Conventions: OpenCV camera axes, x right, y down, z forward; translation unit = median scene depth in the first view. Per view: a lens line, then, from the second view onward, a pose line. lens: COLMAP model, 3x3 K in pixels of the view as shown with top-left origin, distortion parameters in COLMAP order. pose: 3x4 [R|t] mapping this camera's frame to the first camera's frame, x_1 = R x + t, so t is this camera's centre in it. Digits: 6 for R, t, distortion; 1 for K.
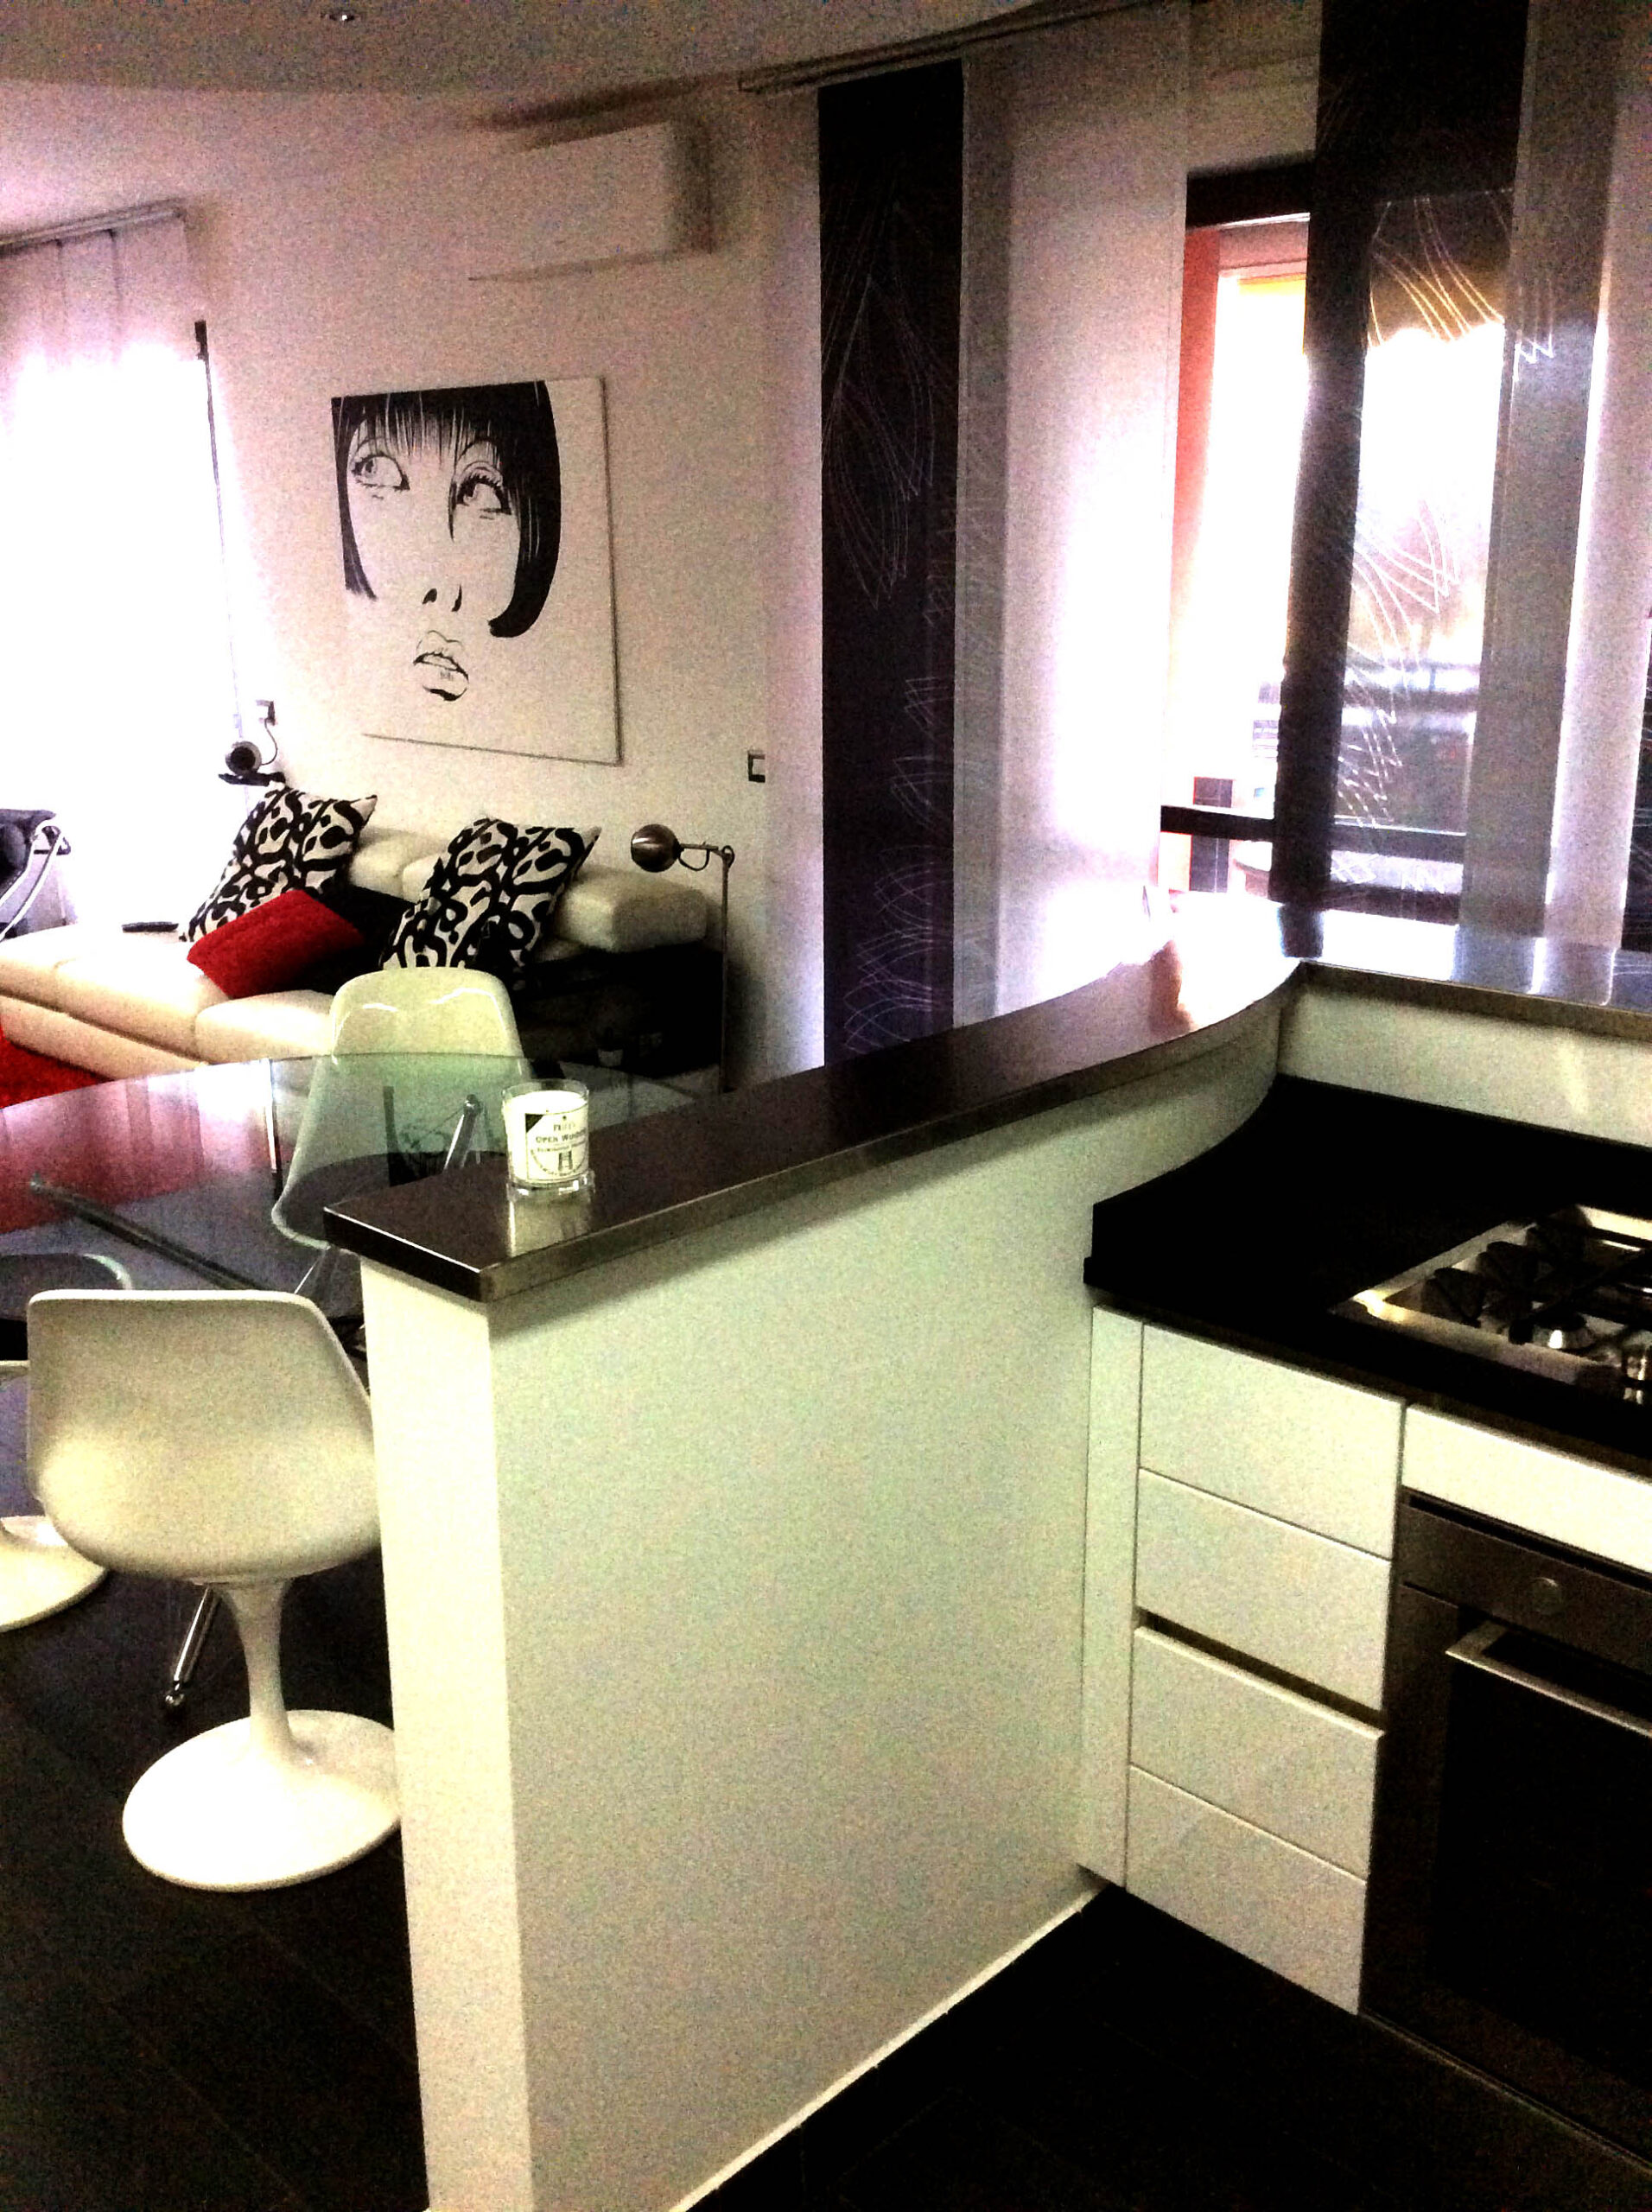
lens RADIAL K [[2075.4, 0, 826.0], [0, 2075.4, 1106.0], [0, 0, 1]] dist [0.075620, -0.109300]
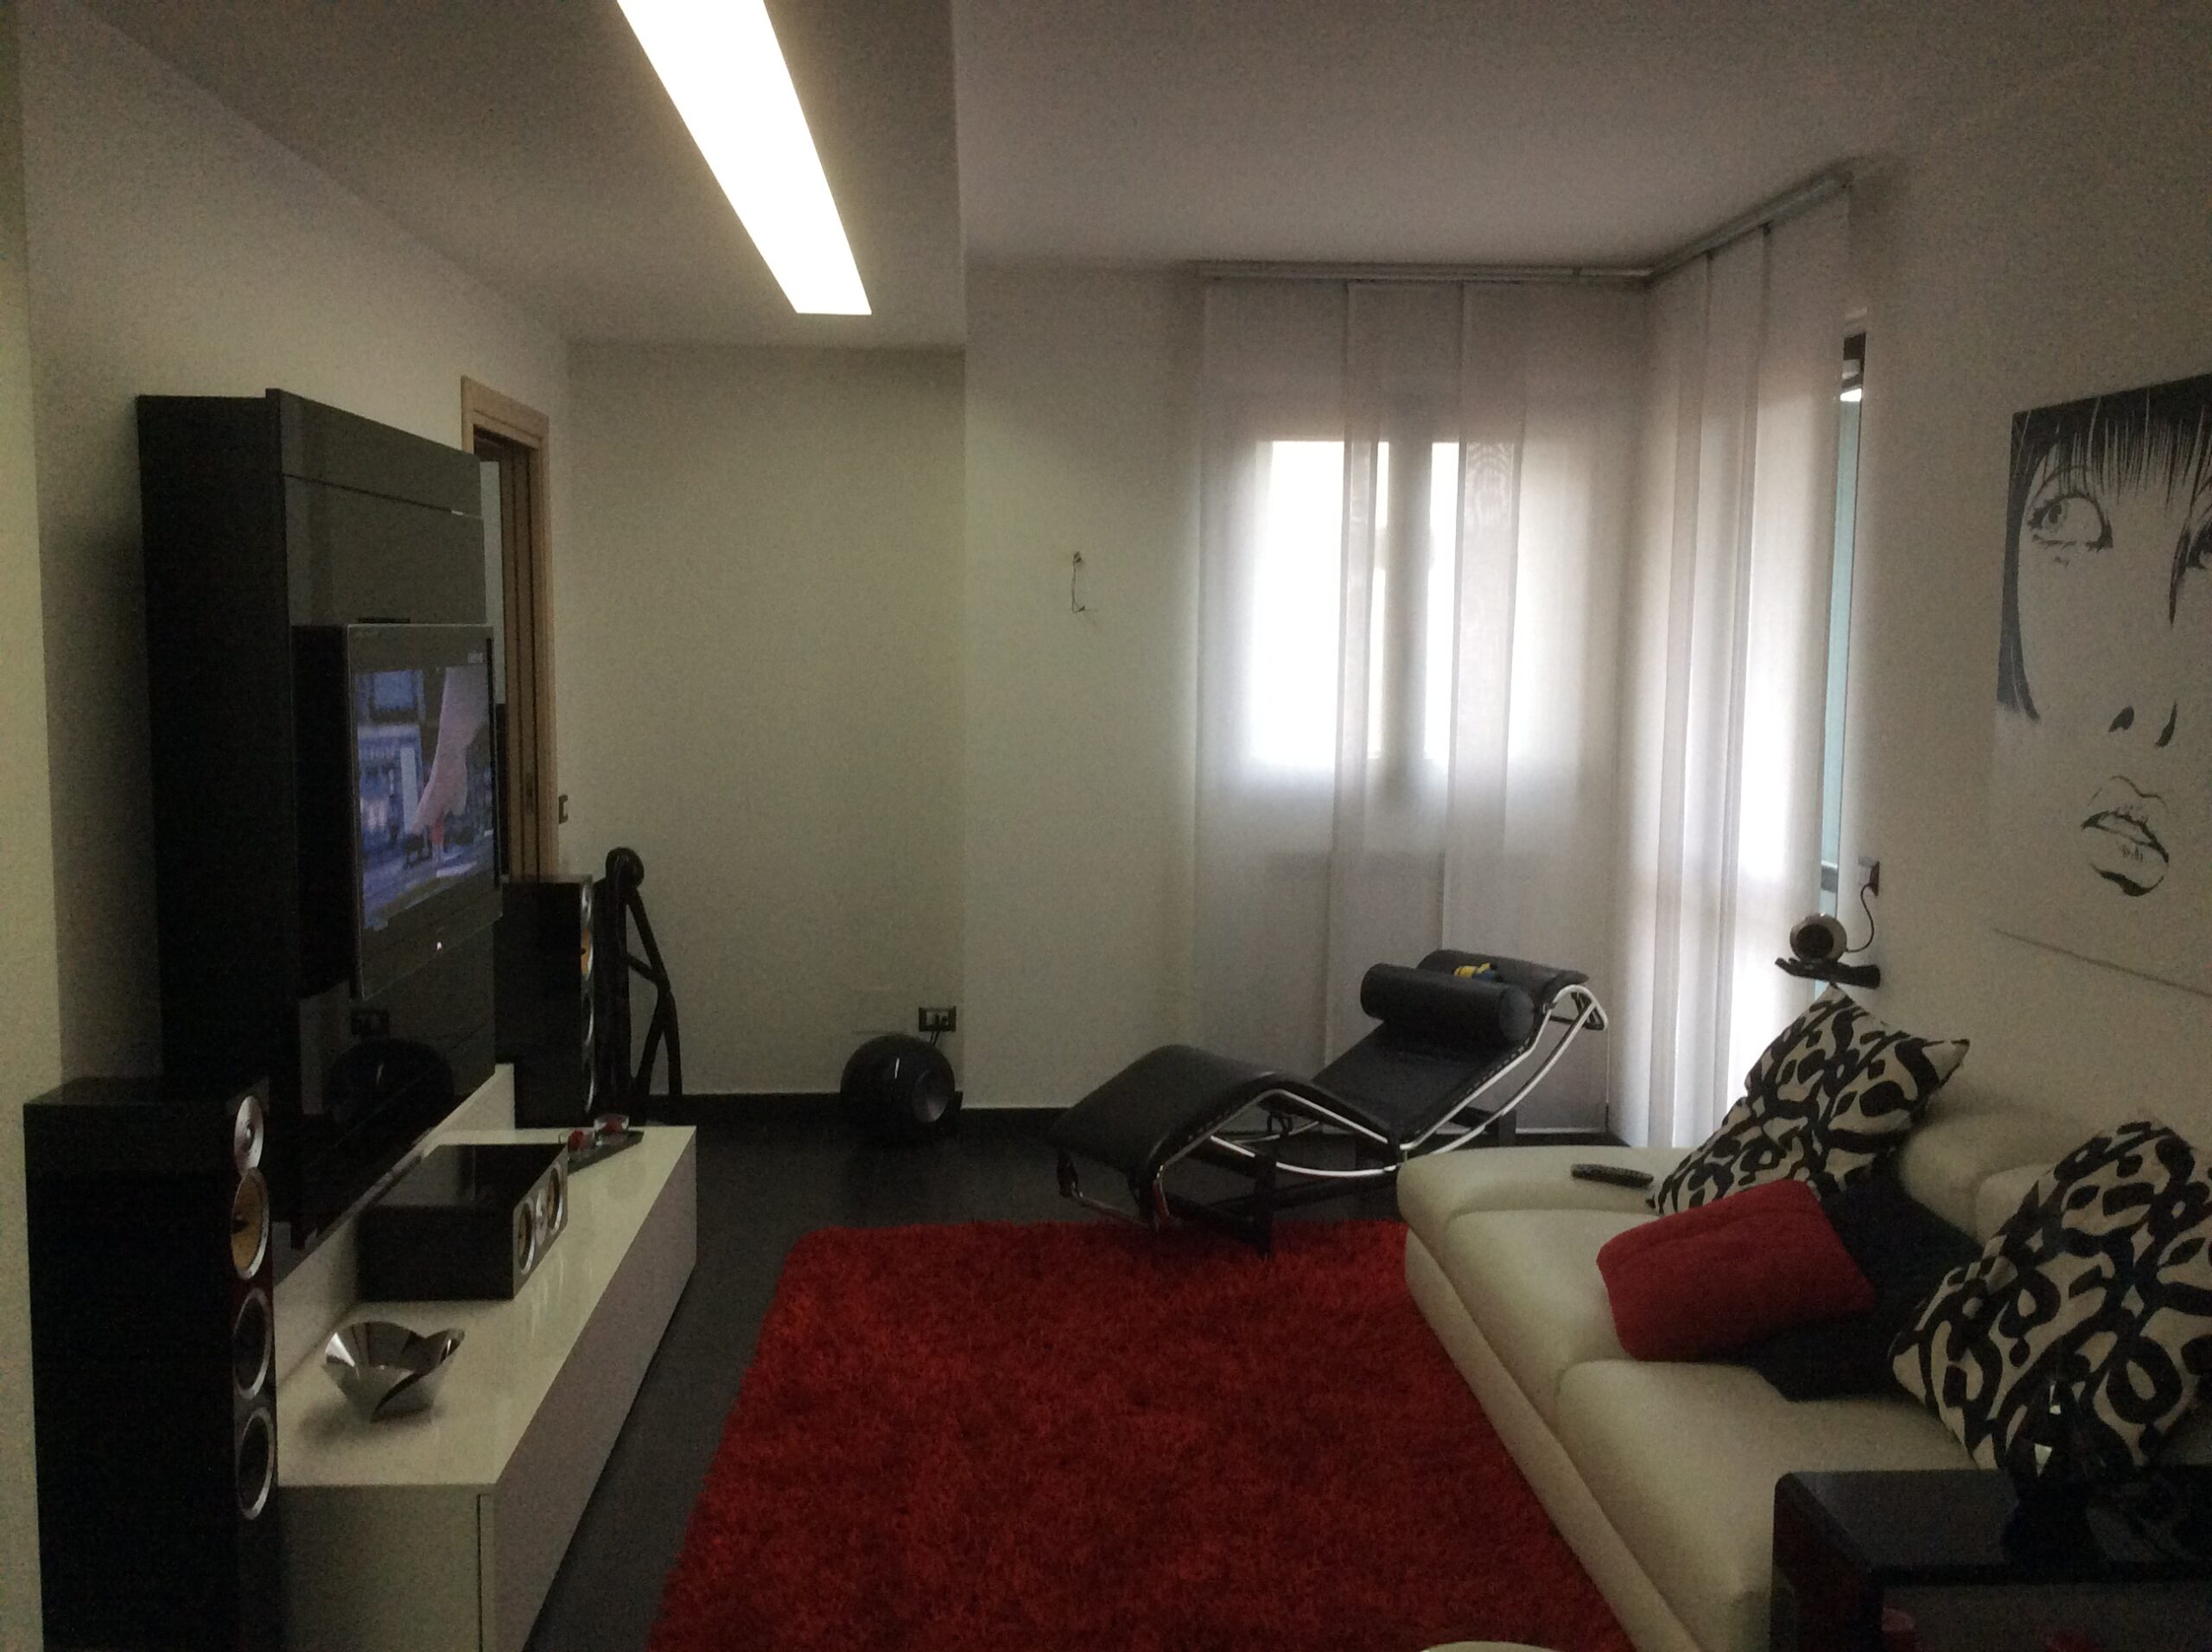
lens RADIAL K [[2075.4, 0, 1106.0], [0, 2075.4, 826.0], [0, 0, 1]] dist [0.075620, -0.109300]
pose [[0.752947, 0.081205, -0.653052, -0.016569], [-0.196602, 0.974795, -0.105464, -0.097410], [0.628027, 0.207800, 0.749934, 0.387849]]
